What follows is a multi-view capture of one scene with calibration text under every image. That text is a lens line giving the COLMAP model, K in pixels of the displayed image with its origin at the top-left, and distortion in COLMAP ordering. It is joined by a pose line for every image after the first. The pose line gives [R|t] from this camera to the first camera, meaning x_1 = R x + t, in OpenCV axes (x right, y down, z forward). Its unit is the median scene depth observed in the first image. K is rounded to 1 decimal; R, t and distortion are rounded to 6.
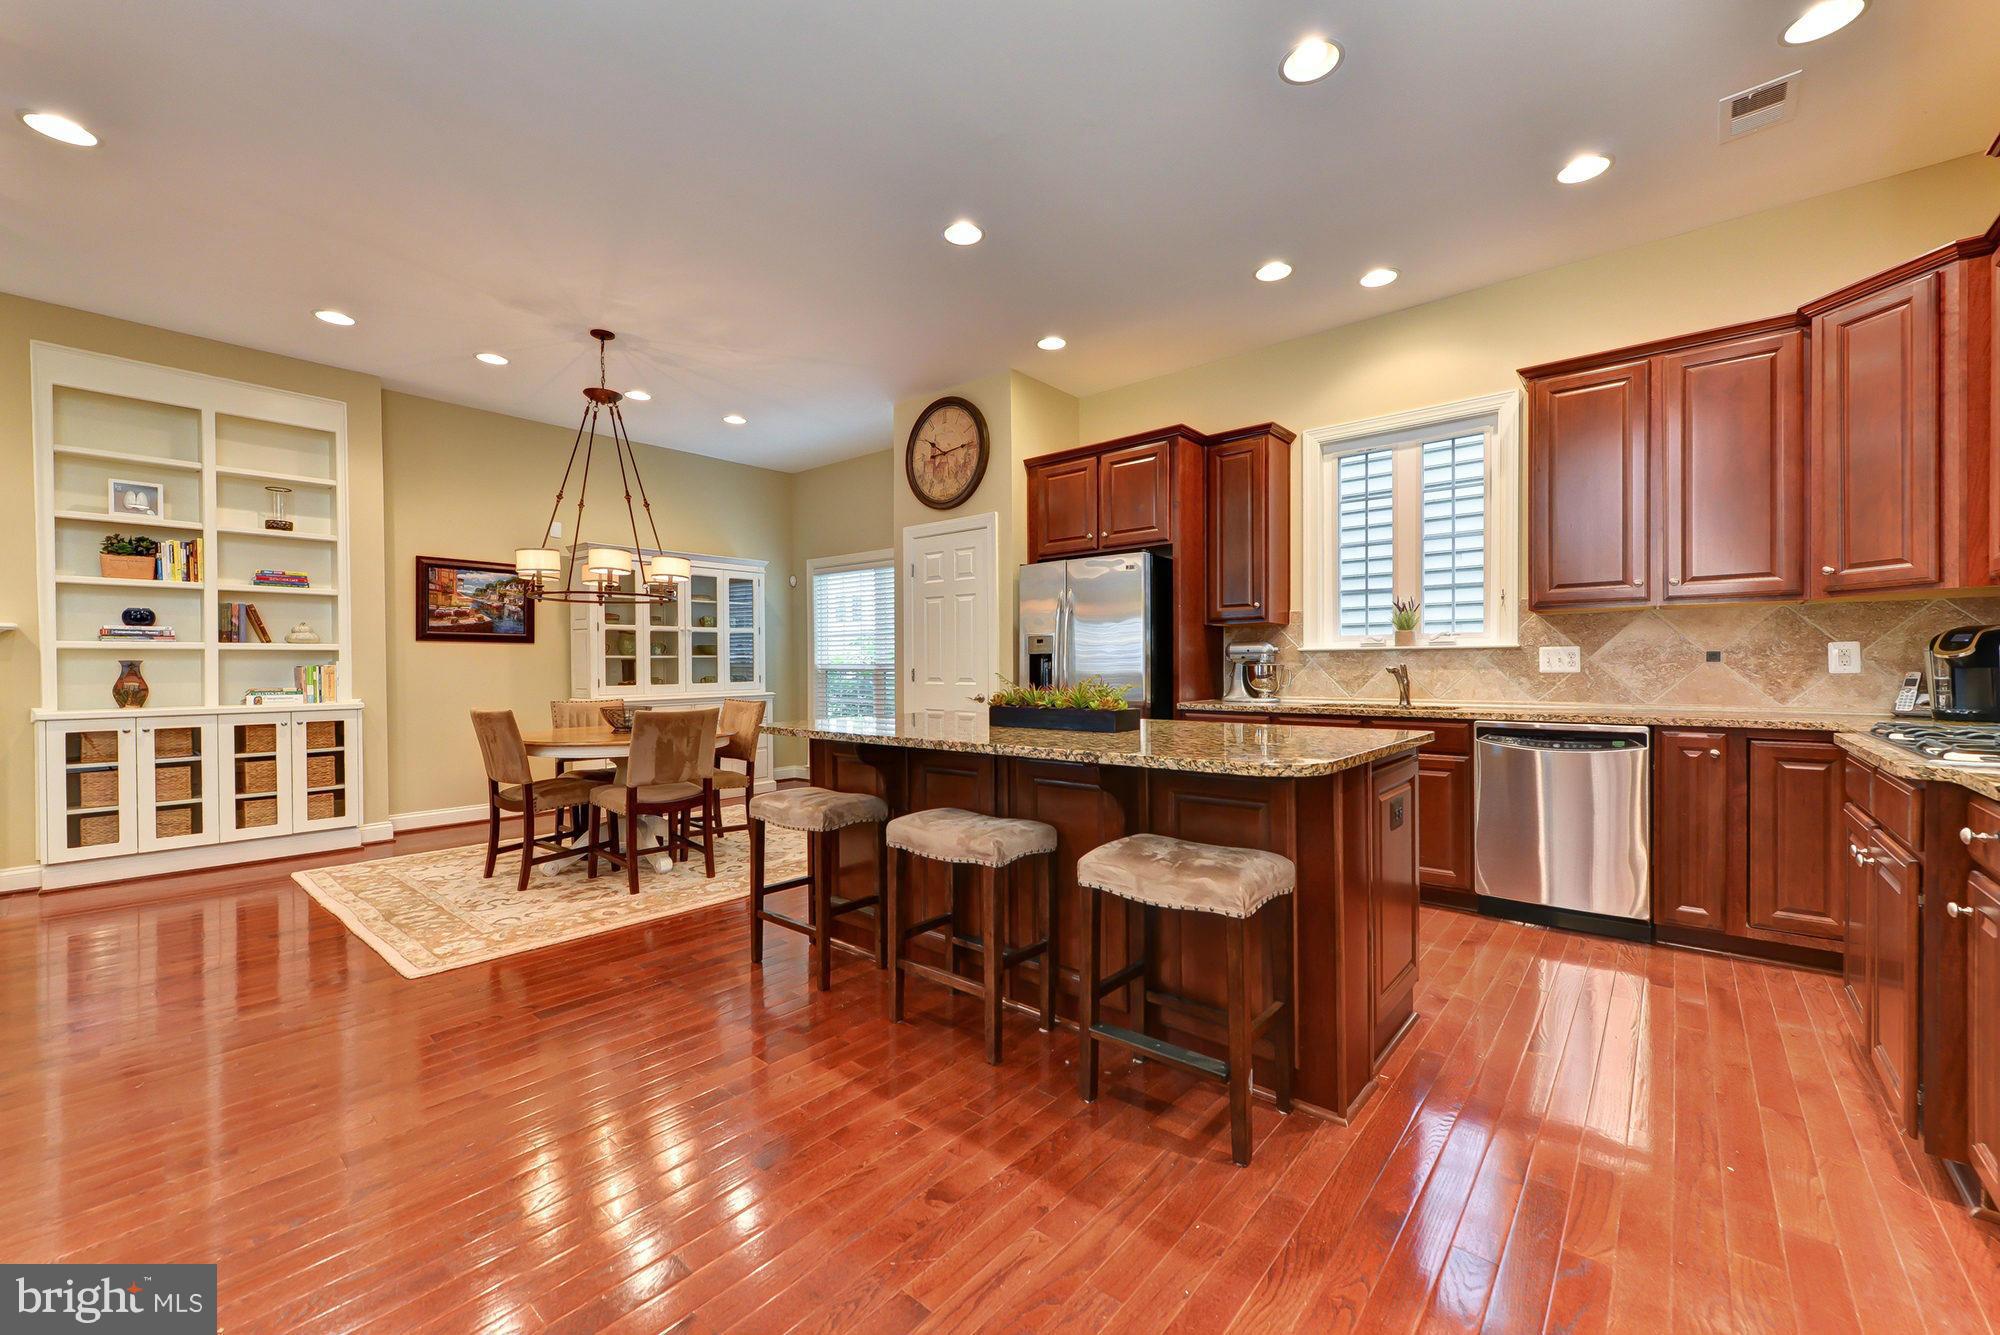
lens RADIAL K [[787.5, 0, 1000.0], [0, 787.5, 667.5], [0, 0, 1]] dist [0.000434, 0.000091]
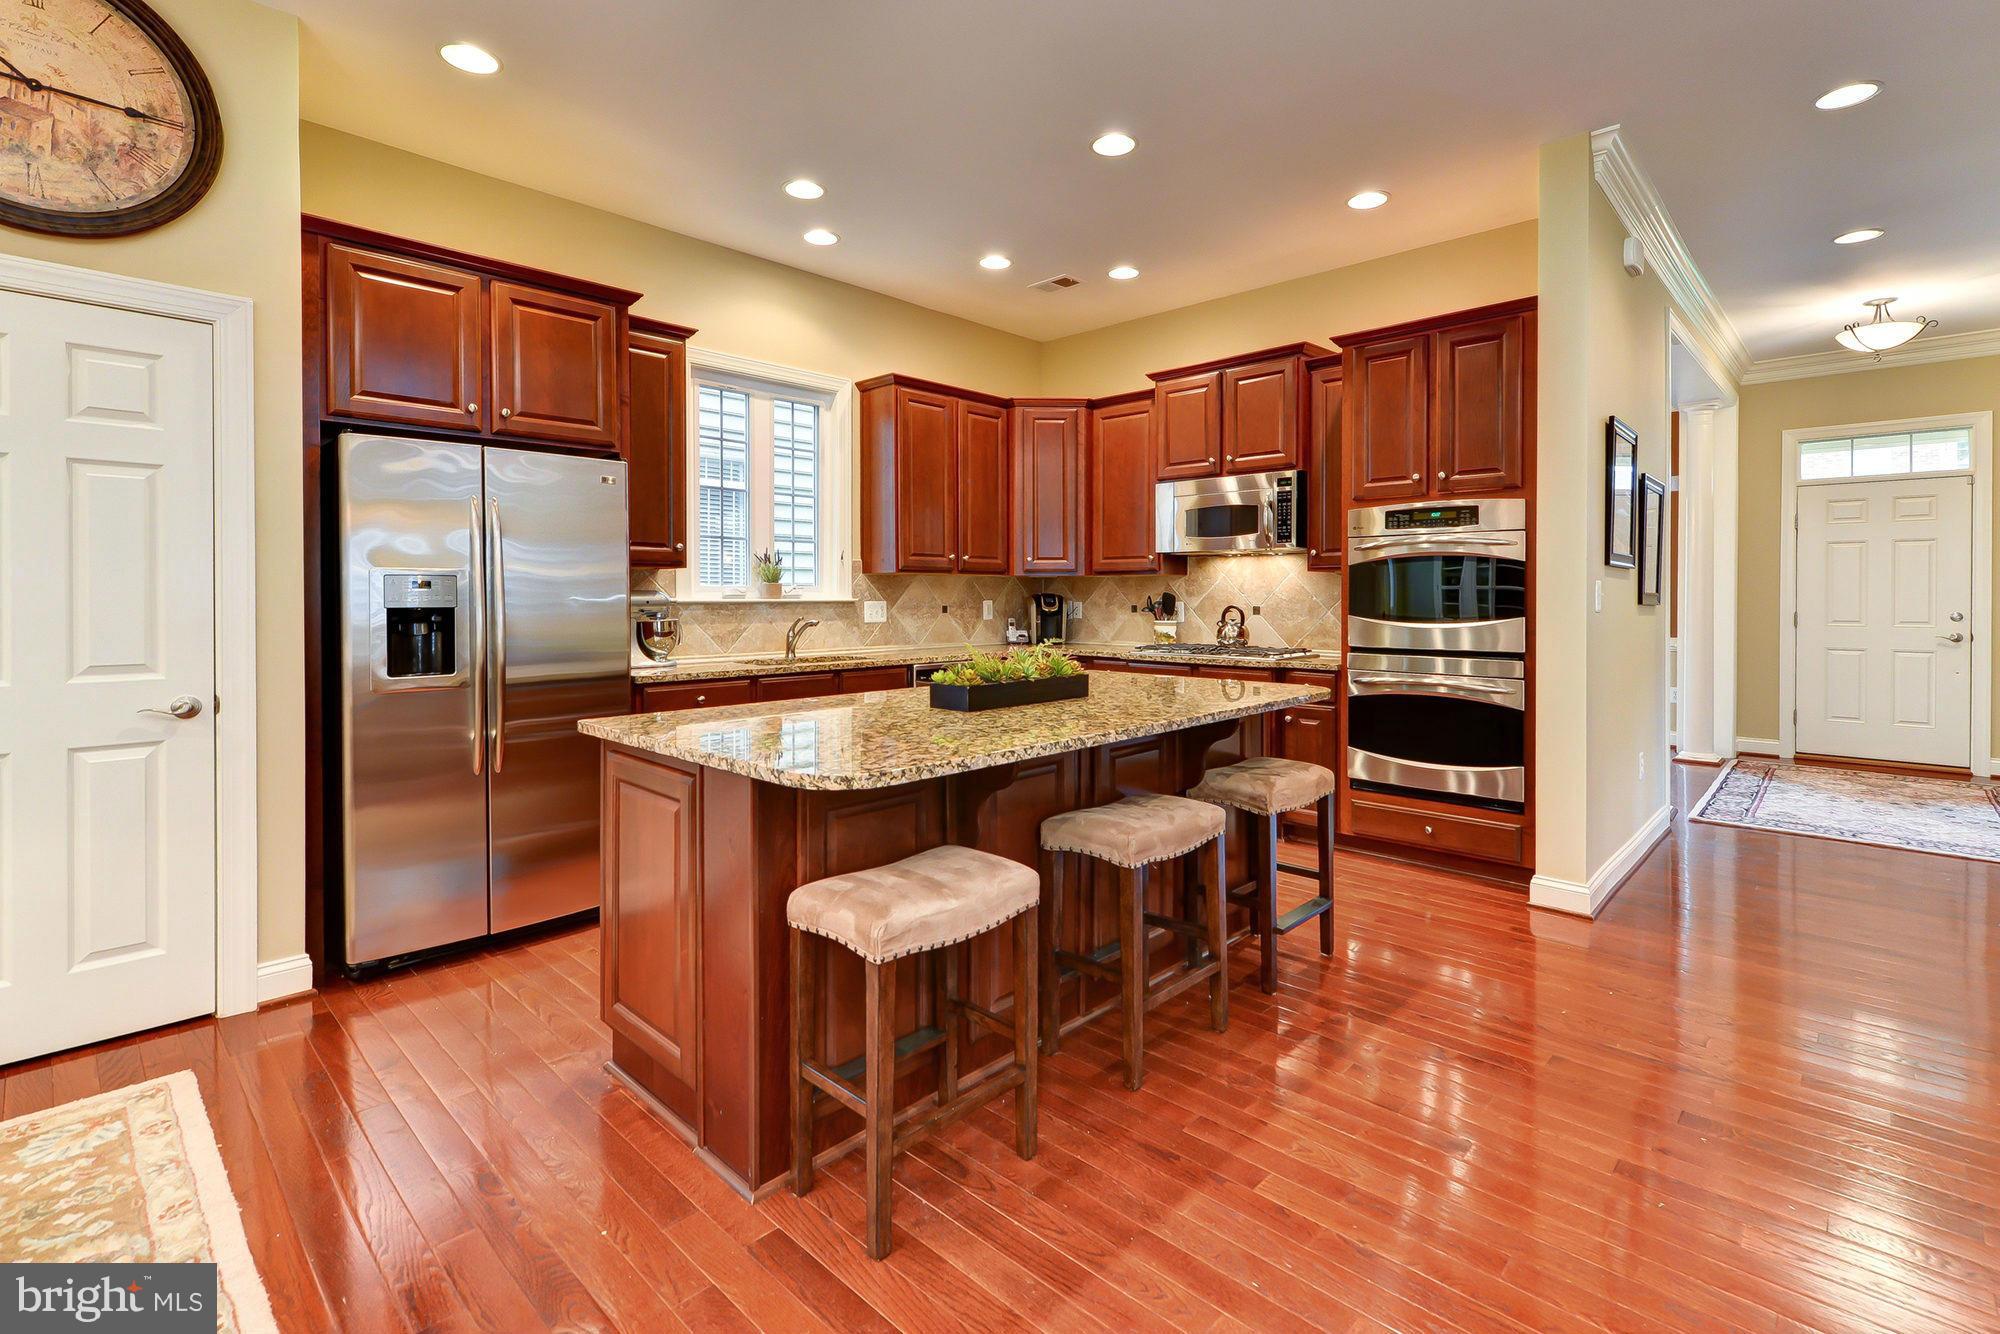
lens RADIAL K [[914.9, 0, 1027.1], [0, 914.9, 609.5], [0, 0, 1]] dist [-0.000510, -0.000245]
pose [[0.040614, -0.010177, 0.999123, -0.595409], [0.001208, 0.999948, 0.010136, -0.023606], [-0.999174, 0.000795, 0.040624, 0.593655]]
